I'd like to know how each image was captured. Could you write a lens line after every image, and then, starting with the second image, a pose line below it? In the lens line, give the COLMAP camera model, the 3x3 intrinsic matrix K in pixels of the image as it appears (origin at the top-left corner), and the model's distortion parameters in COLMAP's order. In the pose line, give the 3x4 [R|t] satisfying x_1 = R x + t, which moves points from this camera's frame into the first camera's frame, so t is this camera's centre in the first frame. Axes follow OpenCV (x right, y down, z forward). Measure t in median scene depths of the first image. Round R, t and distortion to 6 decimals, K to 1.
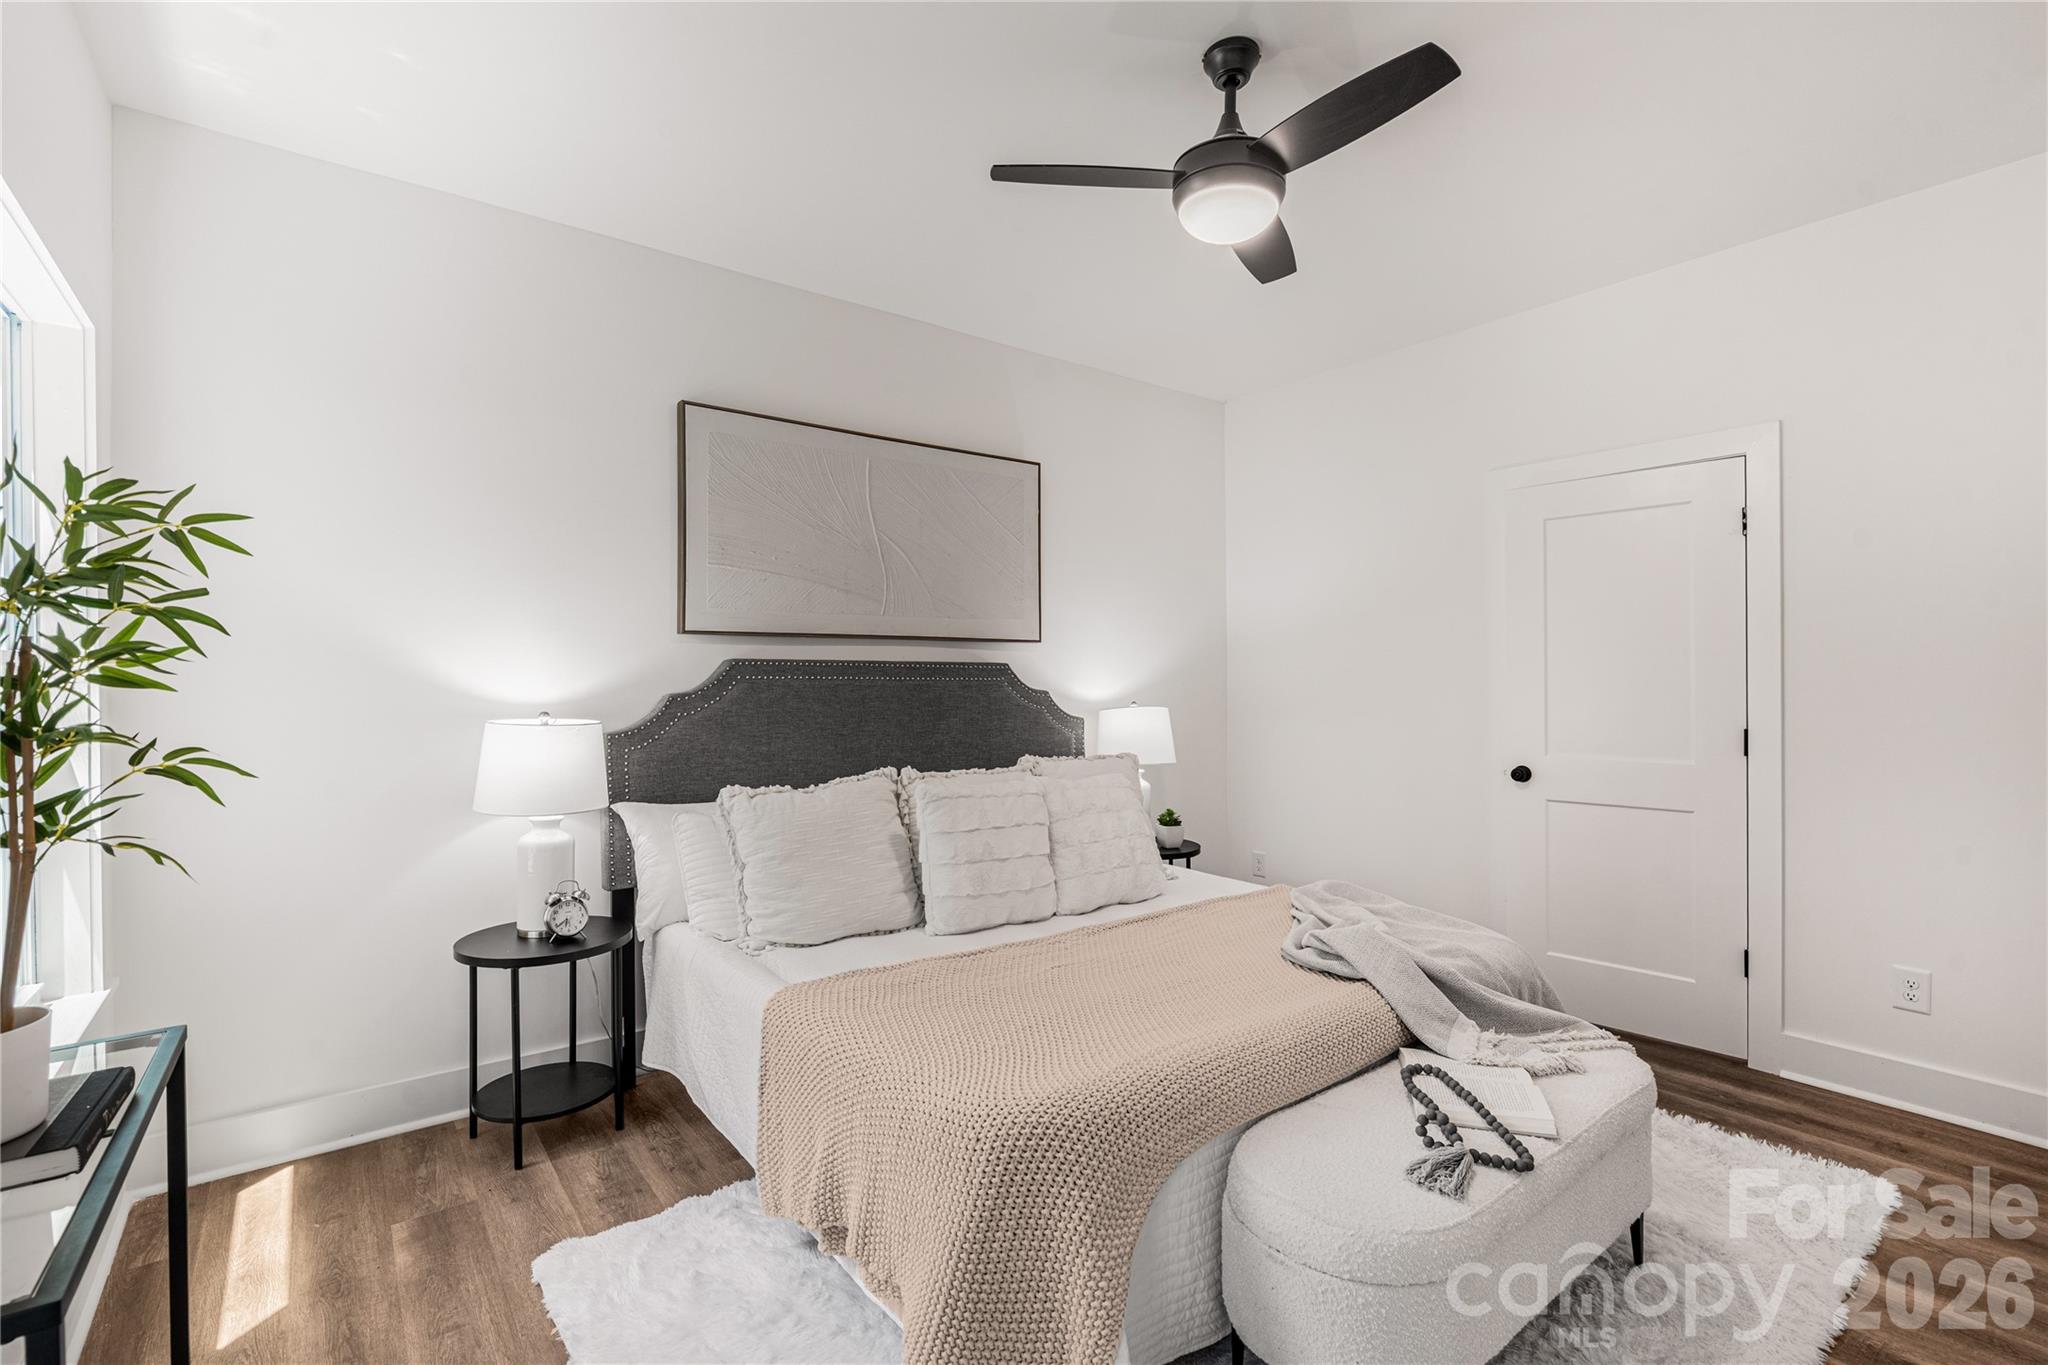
lens RADIAL K [[955.3, 0, 1030.0], [0, 955.3, 677.3], [0, 0, 1]] dist [0.023725, 0.000016]
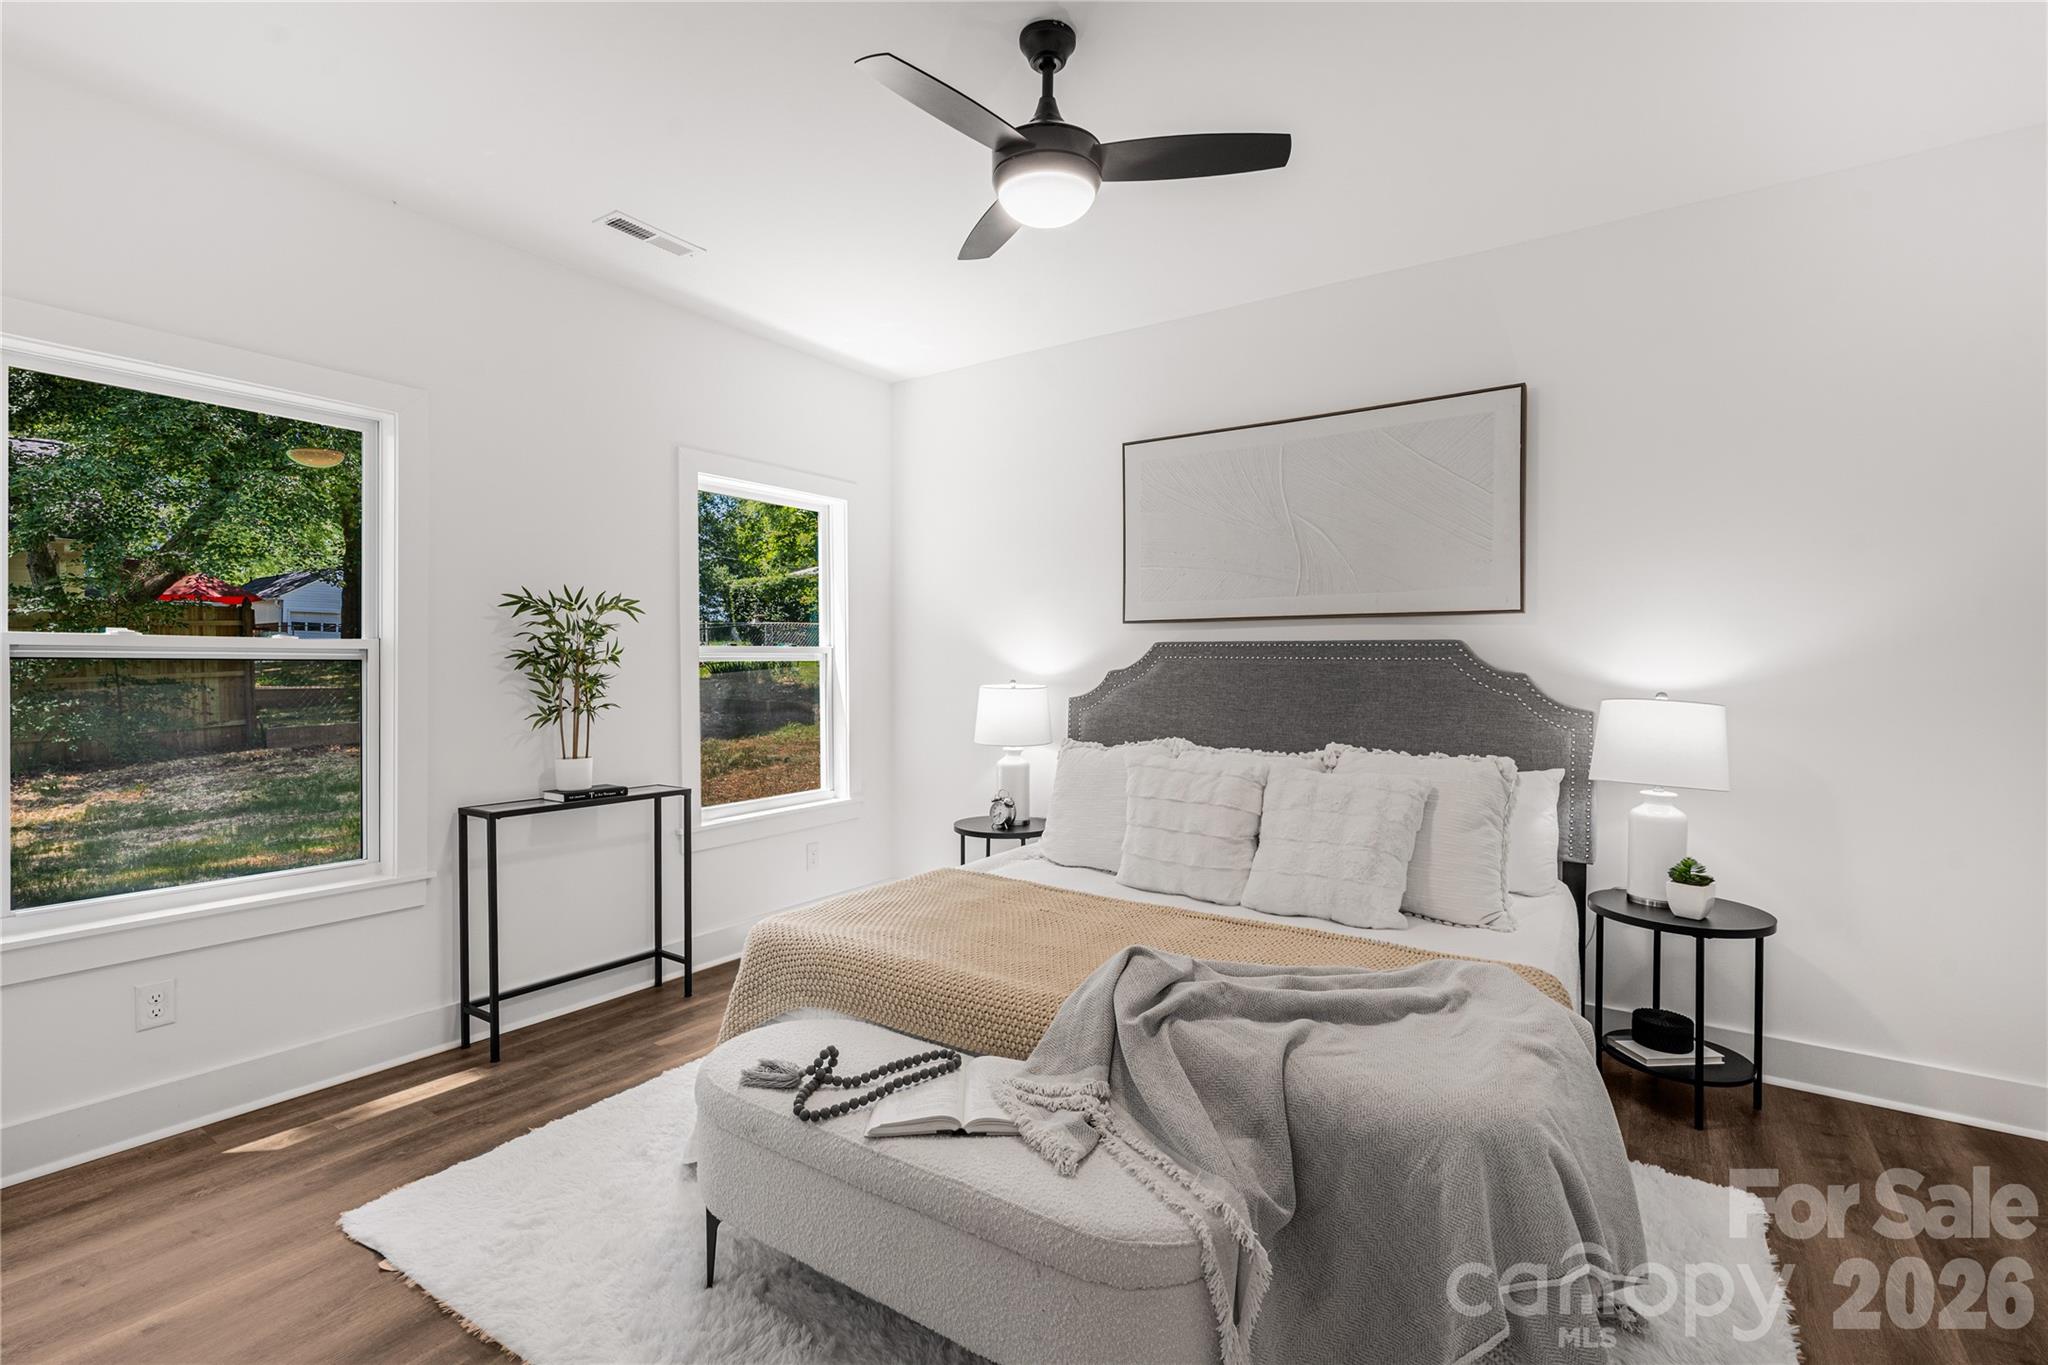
lens RADIAL K [[929.1, 0, 1010.3], [0, 929.1, 684.3], [0, 0, 1]] dist [-0.004686, -0.000169]
pose [[0.302913, 0.023188, -0.952736, 0.767383], [-0.003486, 0.999724, 0.023224, 0.007795], [0.953012, -0.003714, 0.302911, 0.464434]]
